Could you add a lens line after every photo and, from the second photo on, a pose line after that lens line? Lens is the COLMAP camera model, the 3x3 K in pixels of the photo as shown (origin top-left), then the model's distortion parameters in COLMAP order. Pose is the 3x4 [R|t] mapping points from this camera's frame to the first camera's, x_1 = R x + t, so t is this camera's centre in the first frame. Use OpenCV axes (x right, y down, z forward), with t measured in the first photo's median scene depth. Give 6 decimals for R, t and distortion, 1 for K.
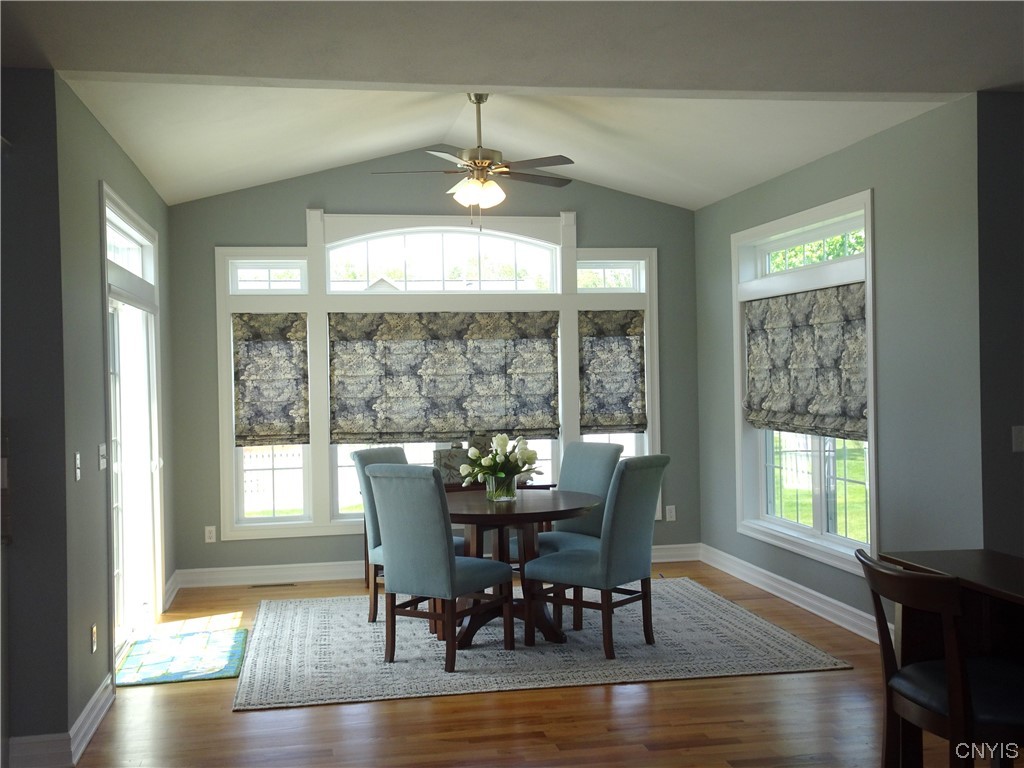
lens RADIAL K [[1104.0, 0, 512.0], [0, 1104.0, 384.0], [0, 0, 1]] dist [0.061661, 0.020859]
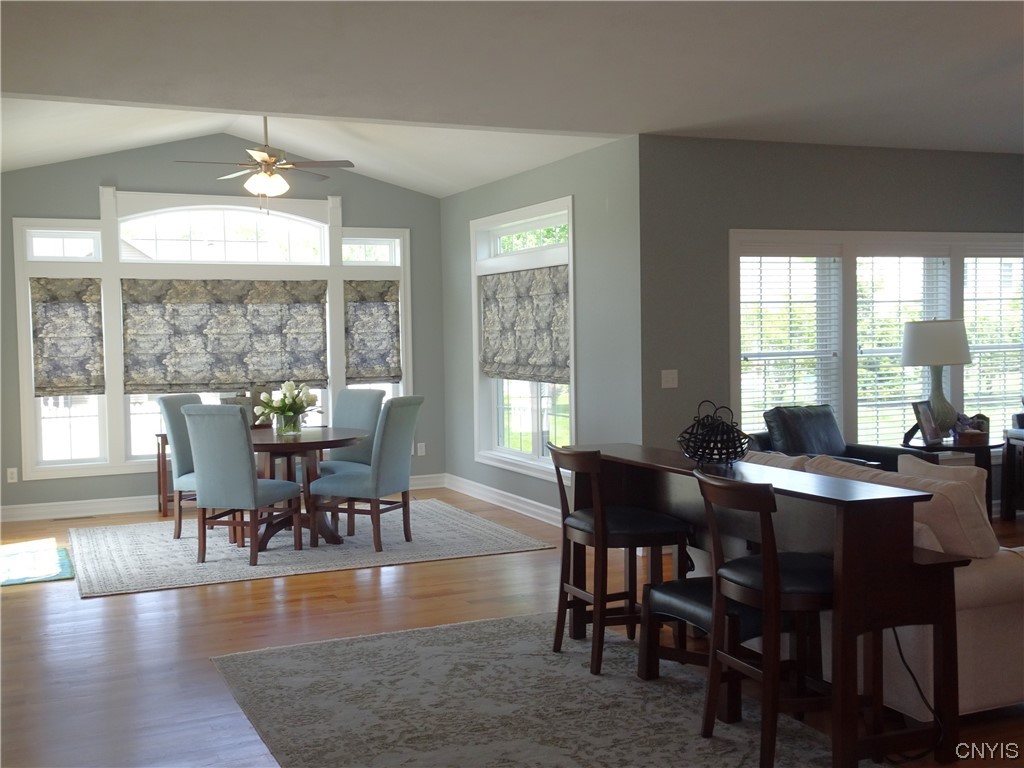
lens RADIAL K [[1104.0, 0, 512.0], [0, 1104.0, 384.0], [0, 0, 1]] dist [0.061661, 0.020859]
pose [[0.972952, -0.007040, 0.230898, -0.040419], [-0.000772, 0.999431, 0.033724, 0.004784], [-0.231004, -0.032990, 0.972393, -0.204617]]
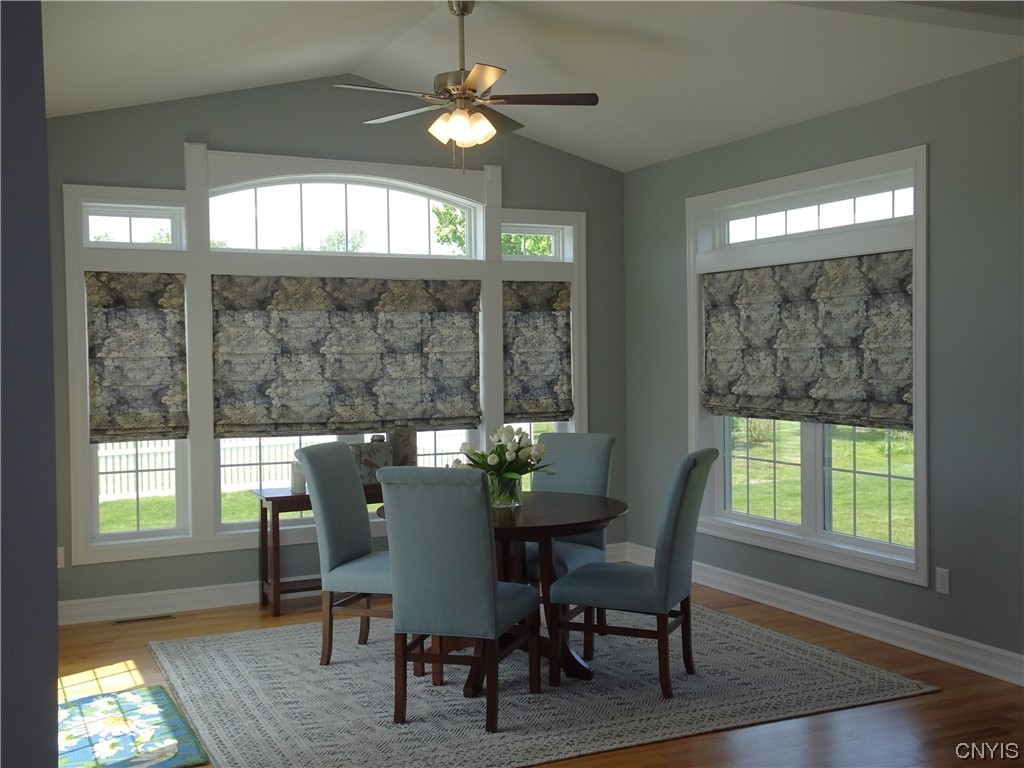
lens RADIAL K [[1104.0, 0, 512.0], [0, 1104.0, 384.0], [0, 0, 1]] dist [0.061661, 0.020859]
pose [[0.964211, -0.000158, 0.265135, -0.168922], [-0.003567, 0.999902, 0.013568, 0.003048], [-0.265111, -0.014029, 0.964116, 0.166875]]
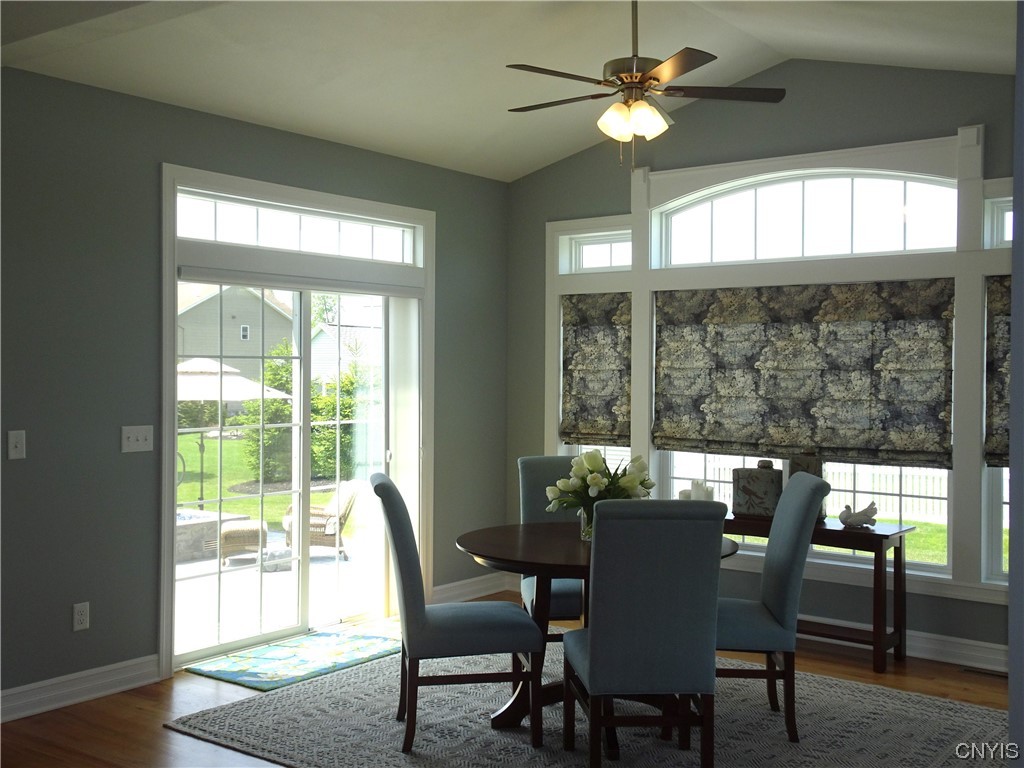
lens RADIAL K [[1104.0, 0, 512.0], [0, 1104.0, 384.0], [0, 0, 1]] dist [0.061661, 0.020859]
pose [[0.675971, 0.032486, -0.736212, 0.373377], [-0.028328, 0.999435, 0.018091, -0.006843], [0.736384, 0.008627, 0.676509, 0.359833]]
